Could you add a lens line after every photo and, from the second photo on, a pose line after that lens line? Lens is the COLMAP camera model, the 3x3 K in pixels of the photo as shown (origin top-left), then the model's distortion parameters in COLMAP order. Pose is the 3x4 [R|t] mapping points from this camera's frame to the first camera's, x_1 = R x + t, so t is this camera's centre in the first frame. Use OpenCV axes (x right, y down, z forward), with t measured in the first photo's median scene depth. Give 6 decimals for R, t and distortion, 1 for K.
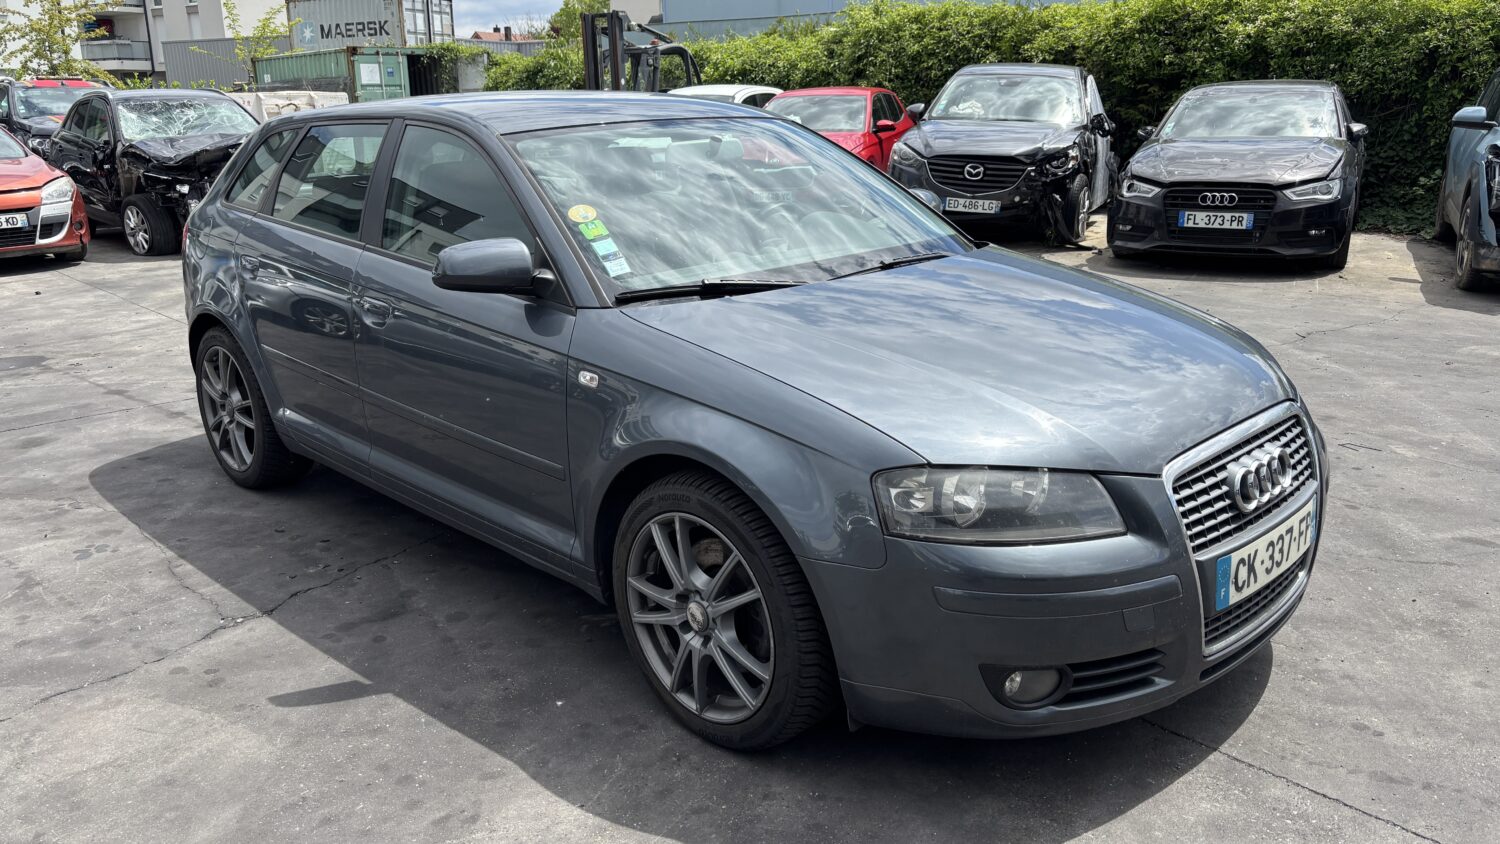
lens RADIAL K [[1138.8, 0, 747.3], [0, 1138.8, 424.6], [0, 0, 1]] dist [0.029600, -0.016070]
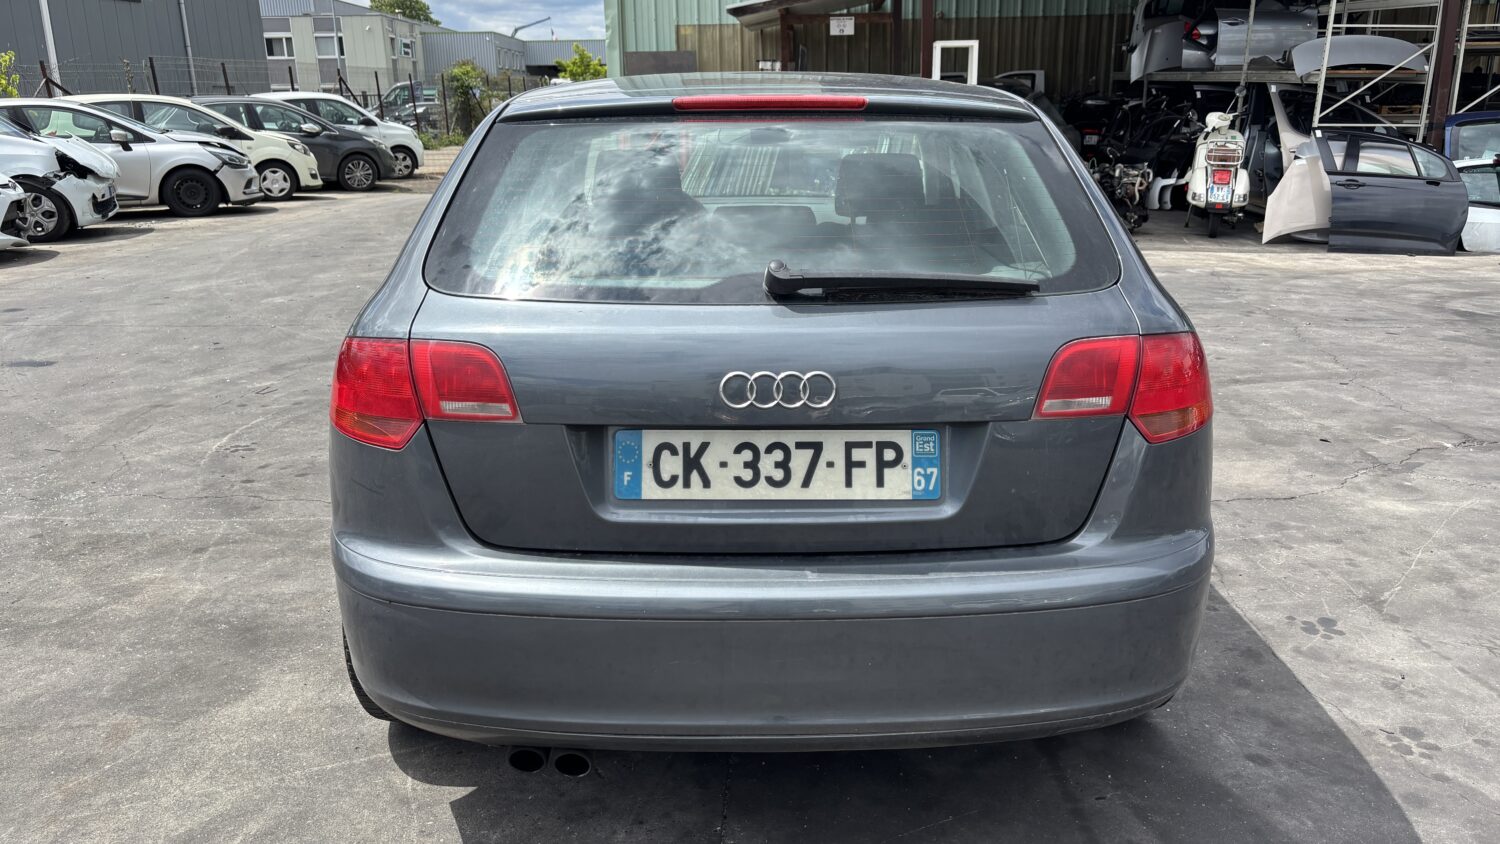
lens RADIAL K [[1138.8, 0, 756.9], [0, 1138.8, 418.5], [0, 0, 1]] dist [0.029600, -0.016070]
pose [[-0.717389, -0.165027, 0.676845, -0.354246], [0.215681, 0.871199, 0.441015, -0.199798], [-0.662446, 0.462362, -0.589395, 0.731842]]
